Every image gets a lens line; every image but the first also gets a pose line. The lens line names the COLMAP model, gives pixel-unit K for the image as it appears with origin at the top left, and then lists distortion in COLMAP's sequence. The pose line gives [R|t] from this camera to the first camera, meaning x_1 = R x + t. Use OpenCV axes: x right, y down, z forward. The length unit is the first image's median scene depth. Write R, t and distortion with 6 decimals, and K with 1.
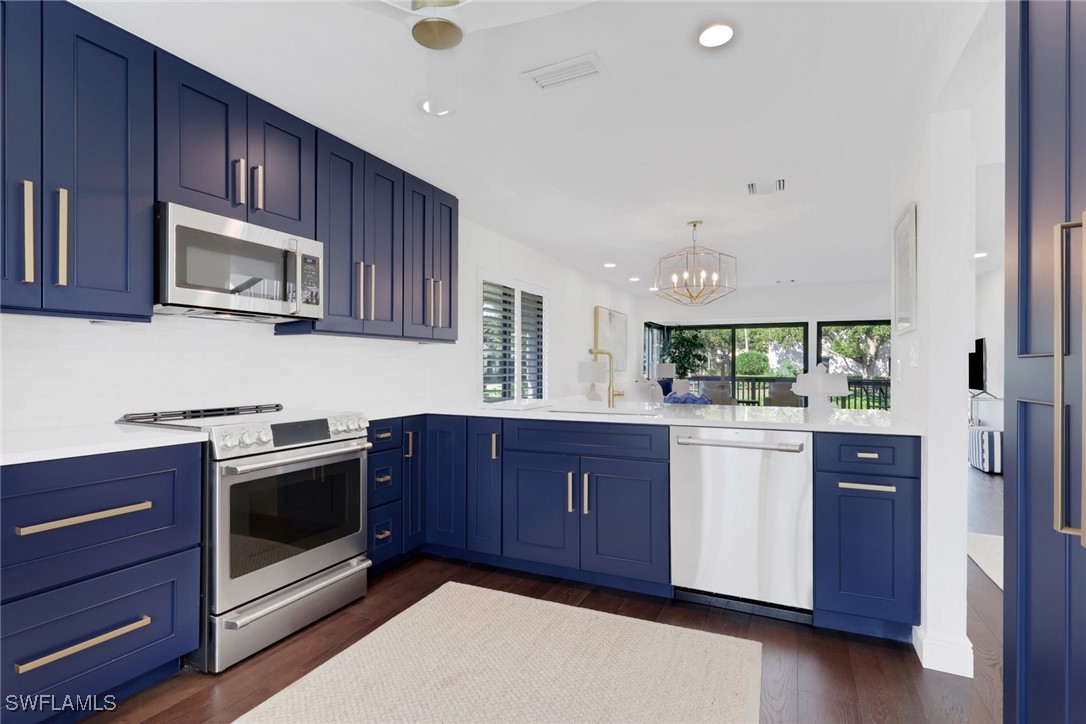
lens RADIAL K [[523.4, 0, 543.0], [0, 523.4, 362.0], [0, 0, 1]] dist [-0.001678, -0.000158]
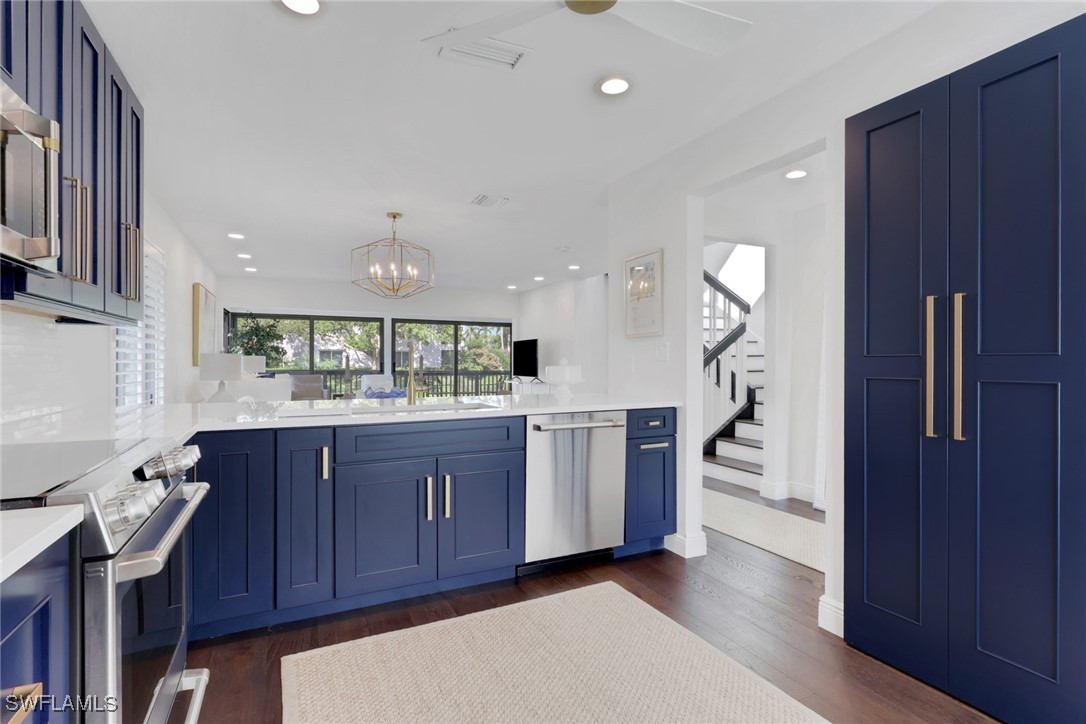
lens RADIAL K [[528.8, 0, 543.0], [0, 528.8, 362.0], [0, 0, 1]] dist [0.001044, 0.000027]
pose [[0.628292, -0.004093, 0.777967, -0.316586], [-0.006852, 0.999918, 0.010795, -0.000557], [-0.777948, -0.012113, 0.628212, 0.158462]]
